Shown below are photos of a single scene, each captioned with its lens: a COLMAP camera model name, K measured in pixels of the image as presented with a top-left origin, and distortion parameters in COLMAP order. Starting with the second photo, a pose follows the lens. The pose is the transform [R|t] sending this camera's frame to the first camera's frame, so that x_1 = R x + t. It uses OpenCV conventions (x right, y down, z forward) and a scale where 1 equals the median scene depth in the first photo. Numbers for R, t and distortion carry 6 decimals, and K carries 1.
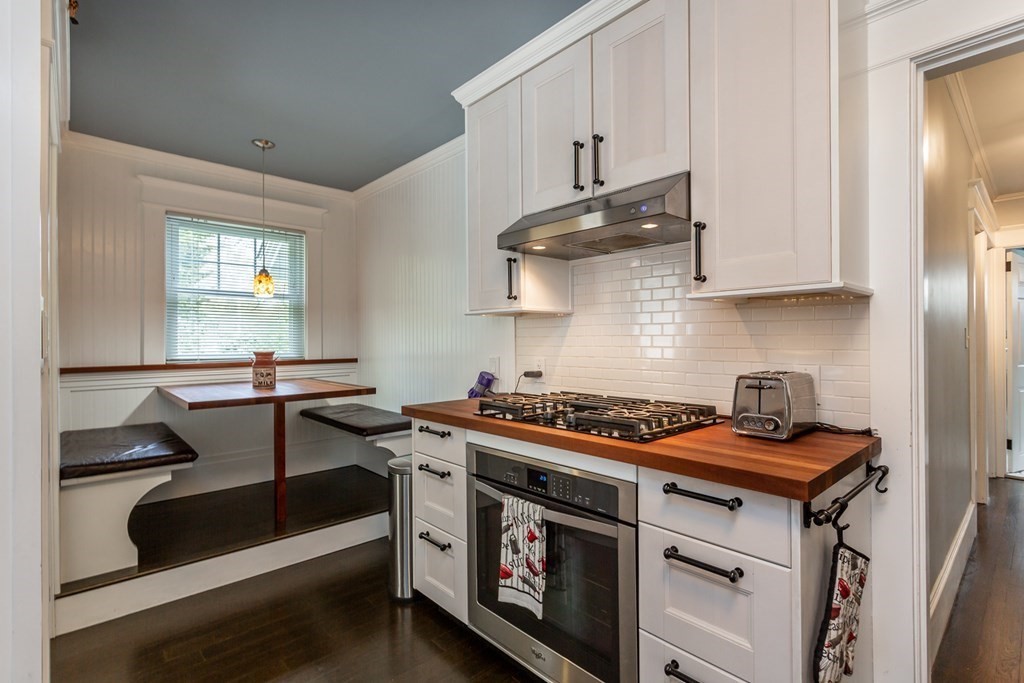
lens RADIAL K [[483.2, 0, 510.8], [0, 483.2, 339.3], [0, 0, 1]] dist [0.001273, 0.000705]
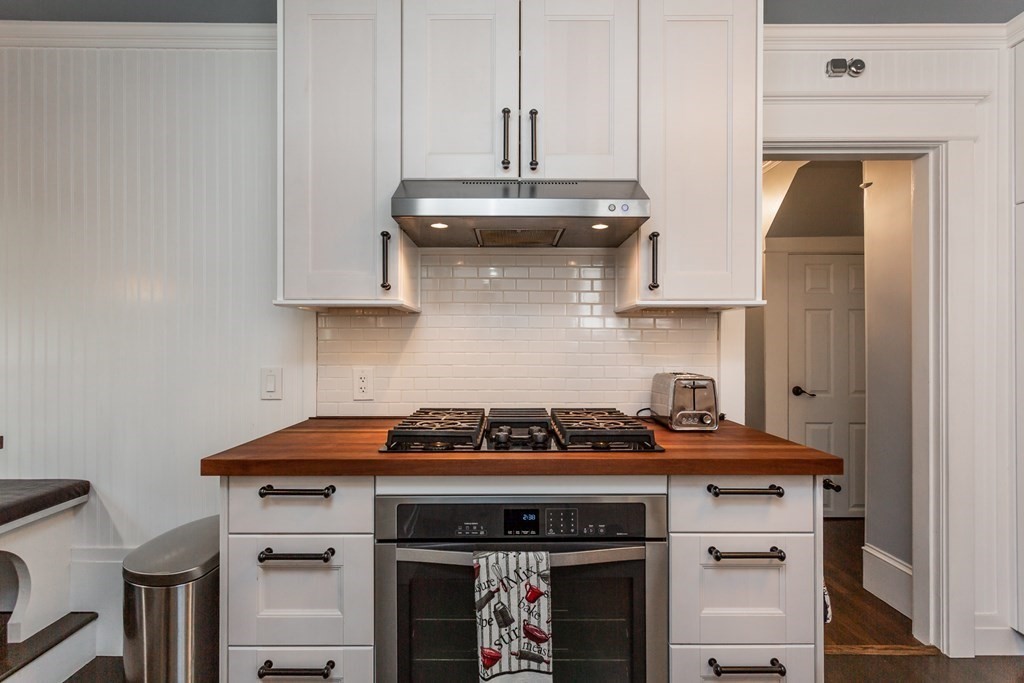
lens RADIAL K [[488.2, 0, 509.7], [0, 488.2, 344.3], [0, 0, 1]] dist [0.000432, -0.000303]
pose [[0.672578, 0.008254, 0.739980, -0.424068], [-0.006028, 0.999966, -0.005675, 0.005090], [-0.740002, -0.000643, 0.672604, 0.368032]]
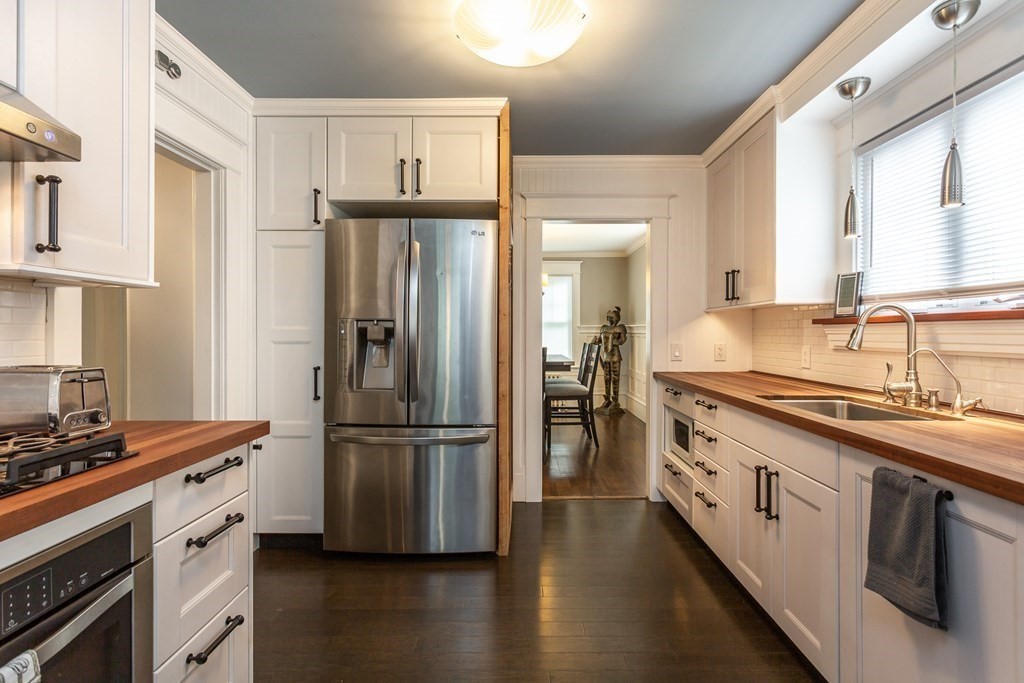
lens RADIAL K [[488.2, 0, 509.7], [0, 488.2, 344.3], [0, 0, 1]] dist [0.000432, -0.000303]
pose [[-0.723920, -0.010452, 0.689805, -0.479970], [0.001920, 0.999851, 0.017165, 0.010615], [-0.689882, 0.013751, -0.723792, 0.746619]]
